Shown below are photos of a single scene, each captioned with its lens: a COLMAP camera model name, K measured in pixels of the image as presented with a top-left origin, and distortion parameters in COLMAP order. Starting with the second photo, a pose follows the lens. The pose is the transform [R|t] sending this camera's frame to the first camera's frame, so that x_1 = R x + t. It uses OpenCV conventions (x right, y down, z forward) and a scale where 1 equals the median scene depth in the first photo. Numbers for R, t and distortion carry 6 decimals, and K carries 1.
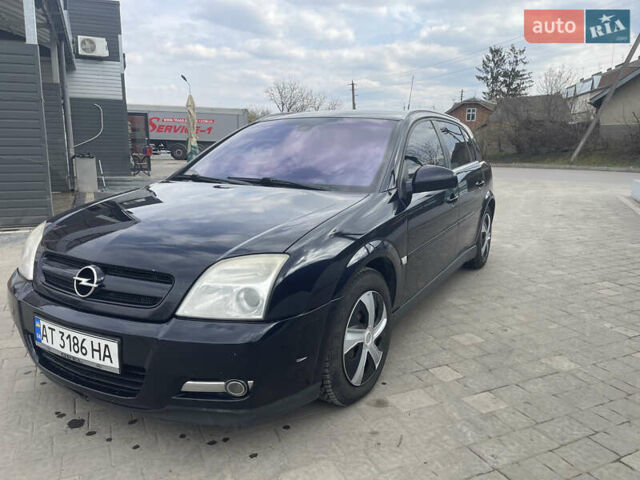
lens RADIAL K [[589.1, 0, 320.0], [0, 589.1, 240.0], [0, 0, 1]] dist [0.137471, -0.210452]
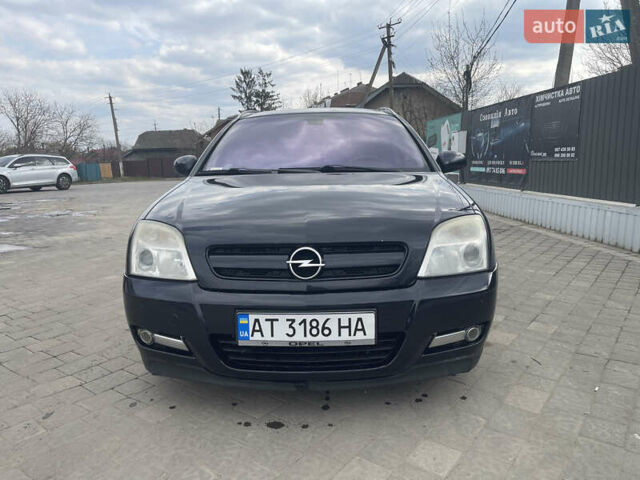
lens RADIAL K [[589.1, 0, 320.0], [0, 589.1, 240.0], [0, 0, 1]] dist [0.137471, -0.210452]
pose [[0.831431, -0.102295, 0.546130, -0.217118], [0.127023, 0.991871, -0.007593, 0.010383], [-0.540914, 0.075684, 0.837666, 0.046048]]
